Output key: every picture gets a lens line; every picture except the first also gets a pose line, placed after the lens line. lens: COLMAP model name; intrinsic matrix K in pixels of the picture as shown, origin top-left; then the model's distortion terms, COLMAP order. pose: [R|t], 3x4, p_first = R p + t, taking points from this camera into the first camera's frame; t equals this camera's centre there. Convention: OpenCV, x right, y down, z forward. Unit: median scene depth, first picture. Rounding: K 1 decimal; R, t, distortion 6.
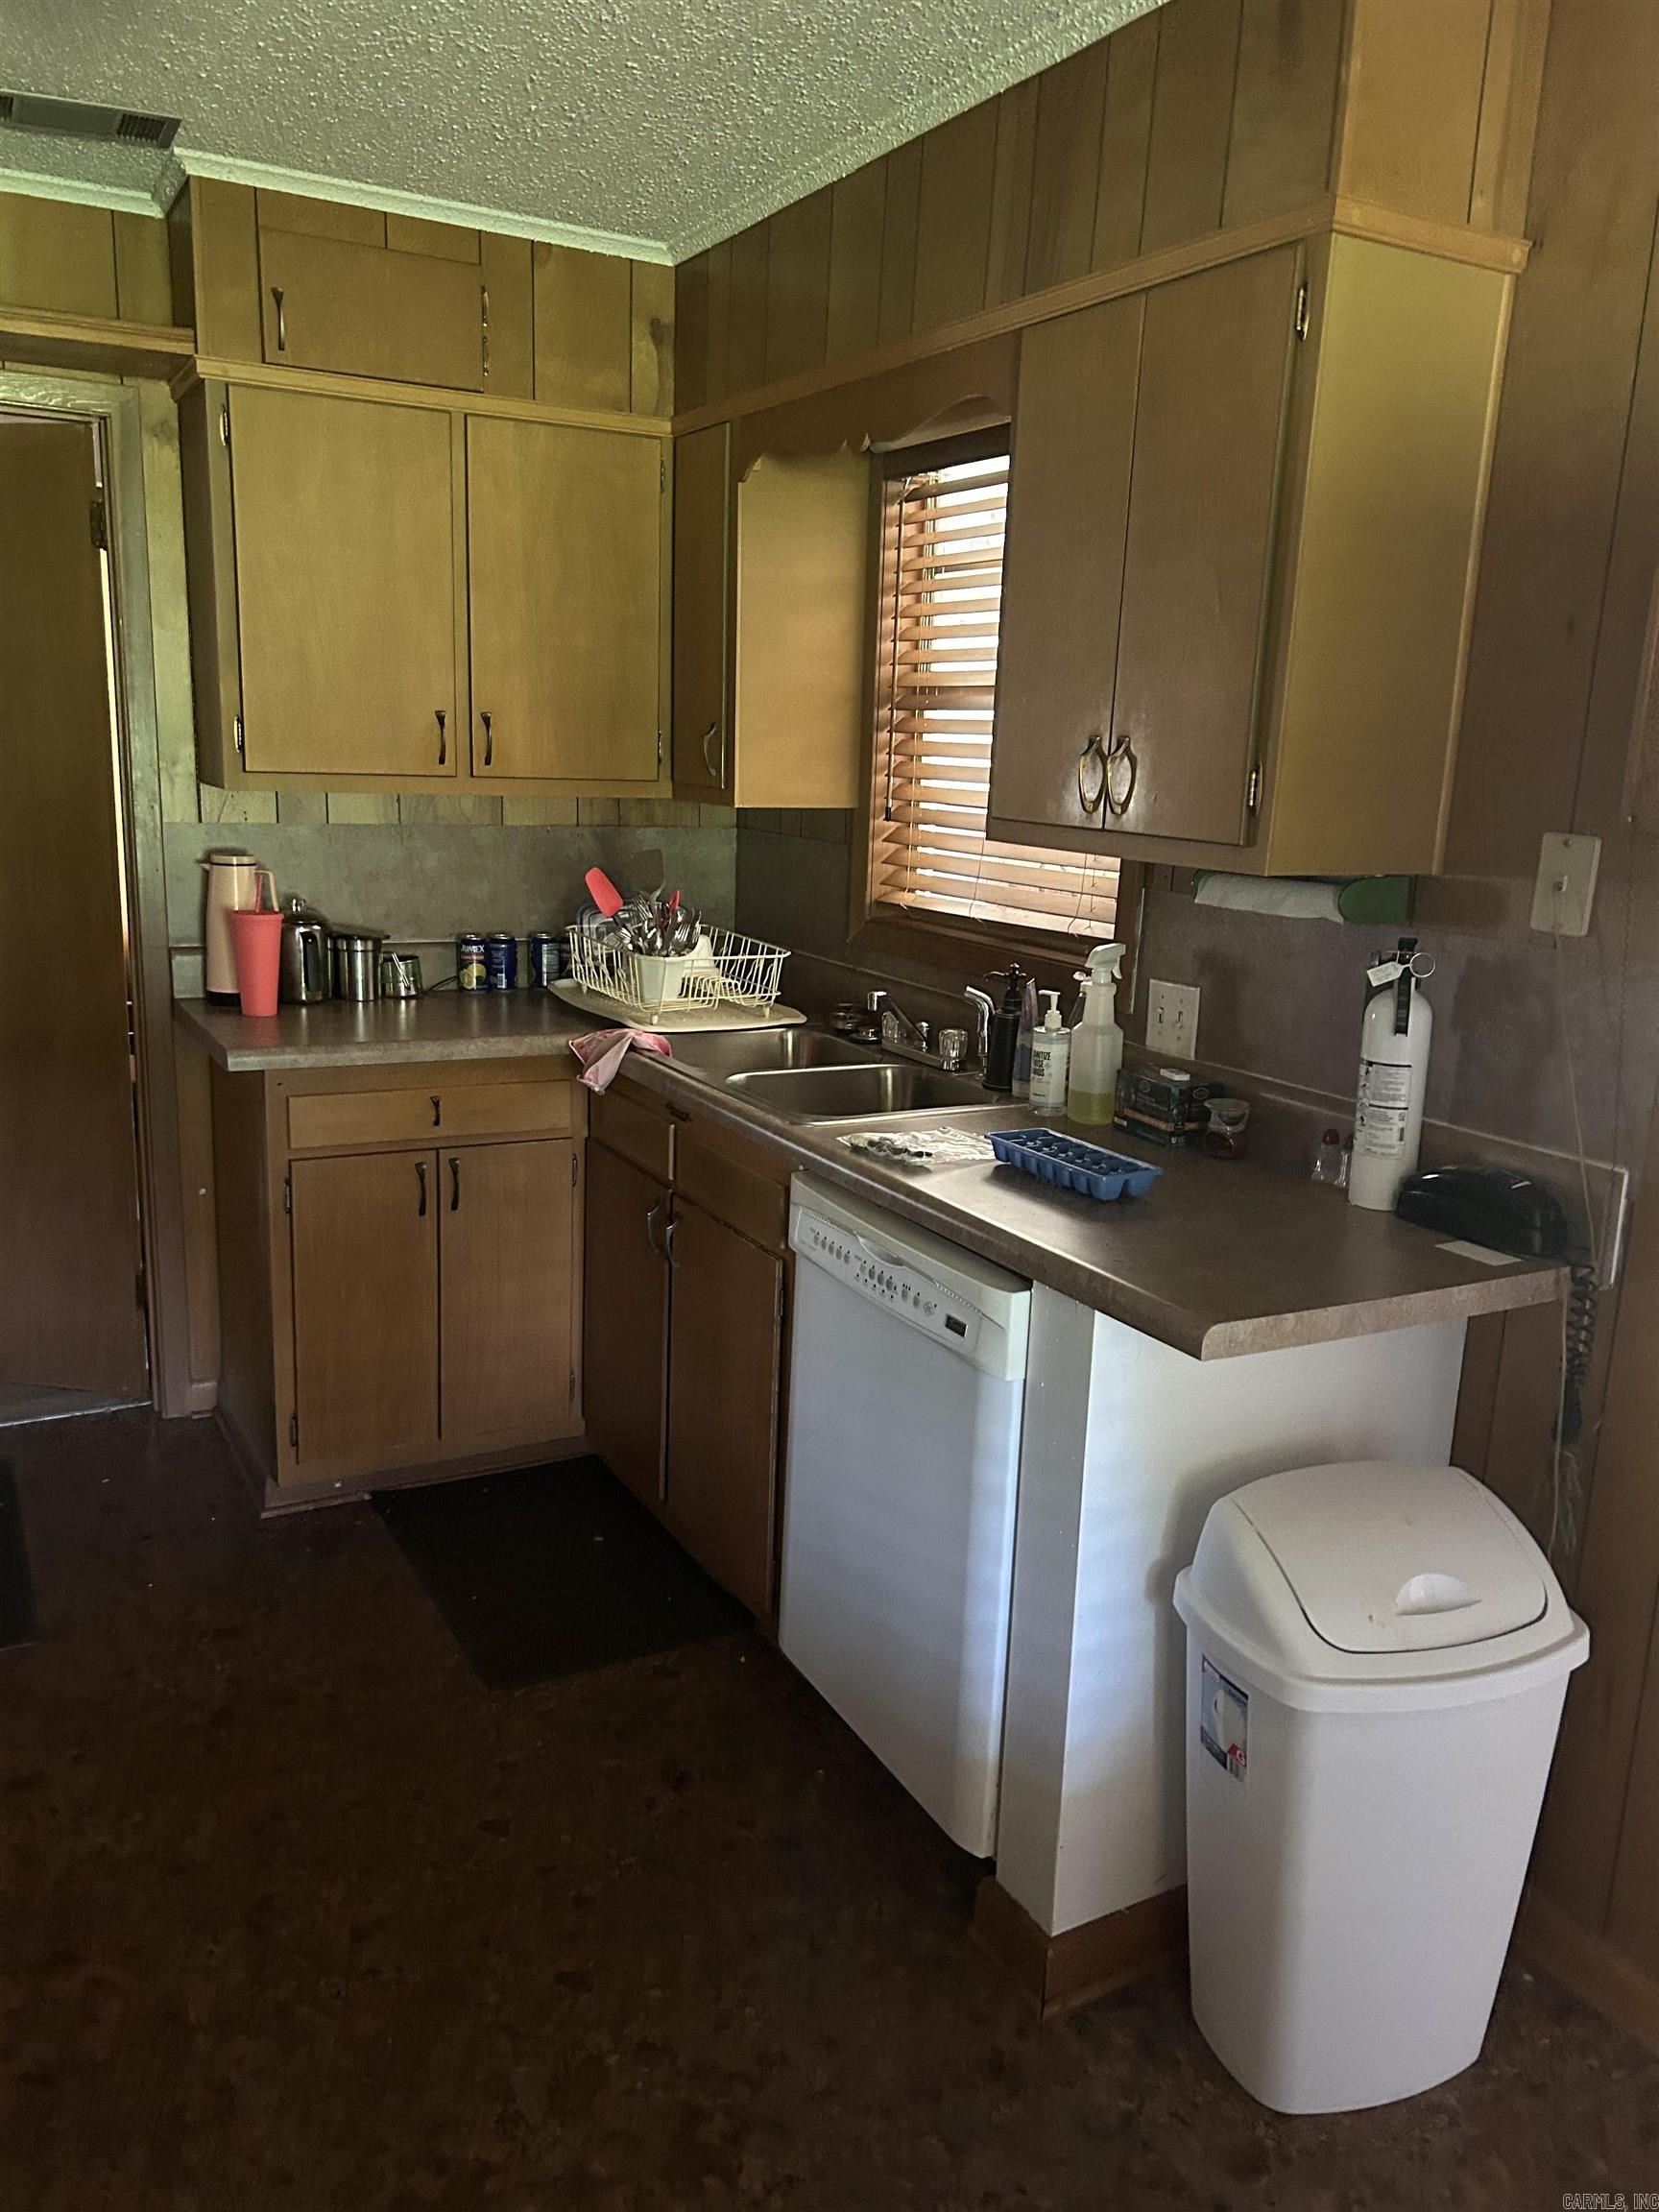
lens RADIAL K [[1688.3, 0, 825.1], [0, 1688.3, 1105.3], [0, 0, 1]] dist [0.029471, -0.027179]
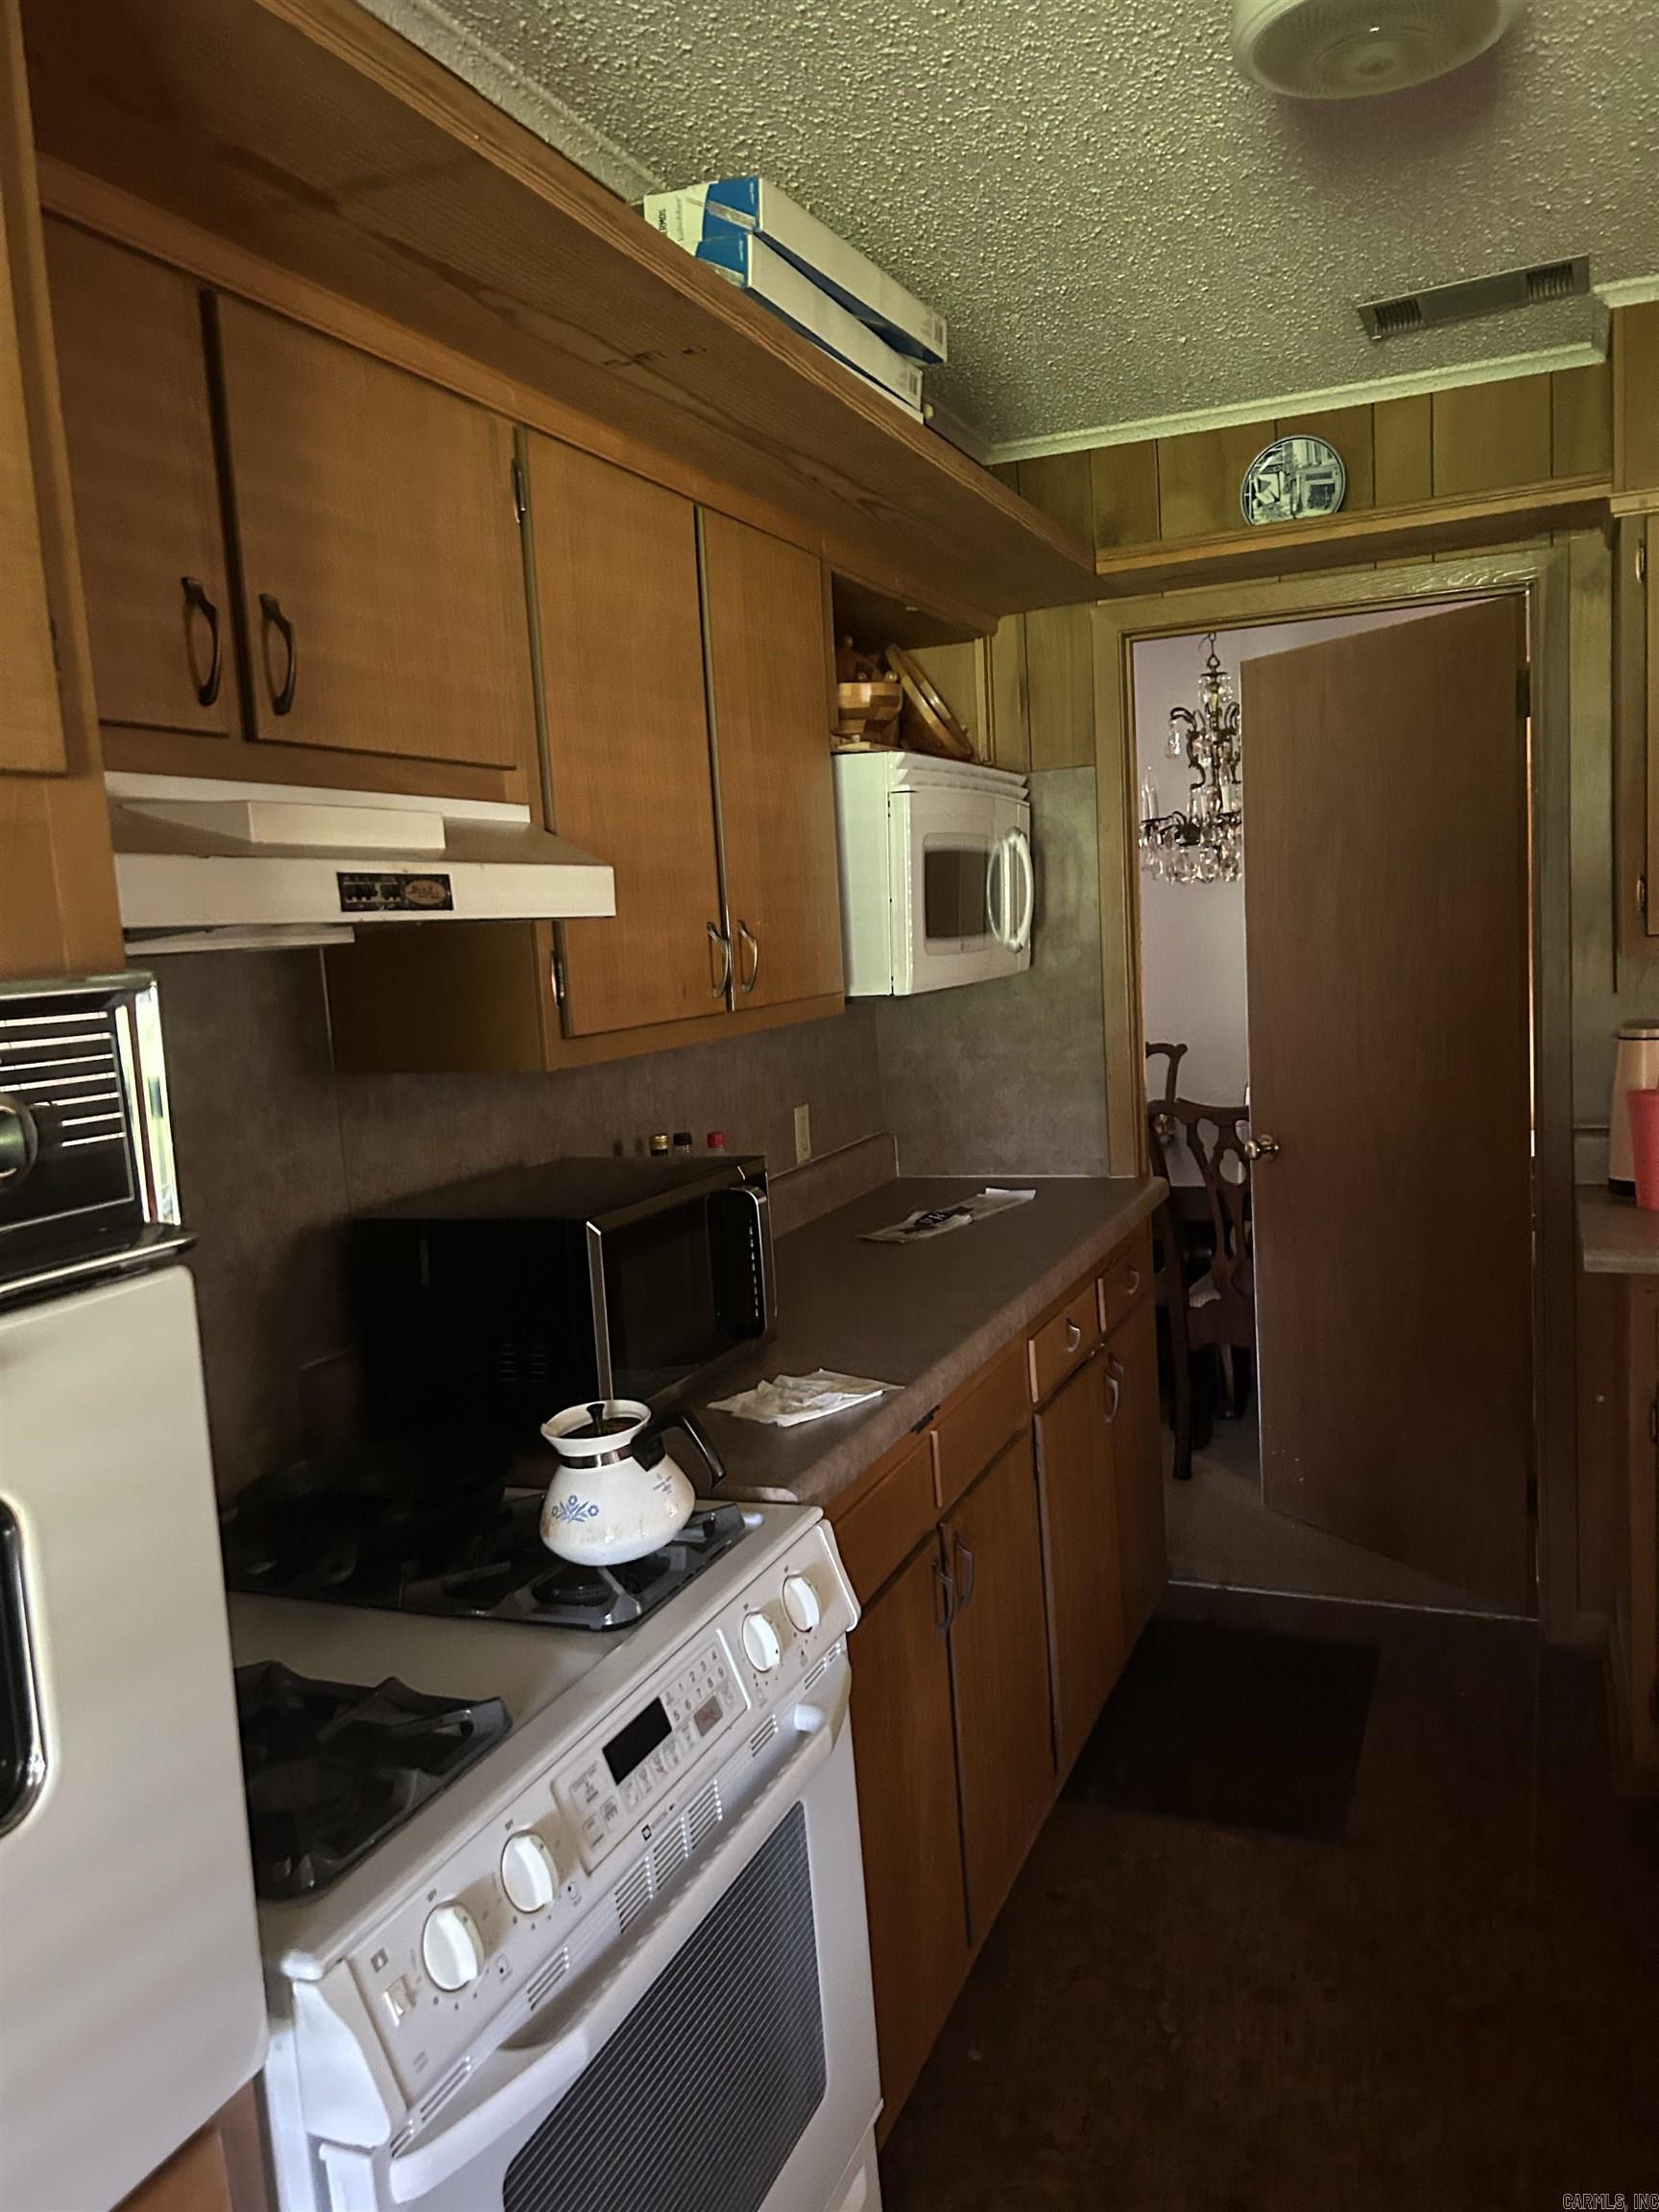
lens RADIAL K [[1688.3, 0, 831.1], [0, 1688.3, 1117.5], [0, 0, 1]] dist [0.029471, -0.027179]
pose [[0.621390, 0.016917, -0.783319, 0.094505], [-0.086501, 0.995136, -0.047129, -0.022705], [0.778712, 0.097043, 0.619831, 0.123644]]
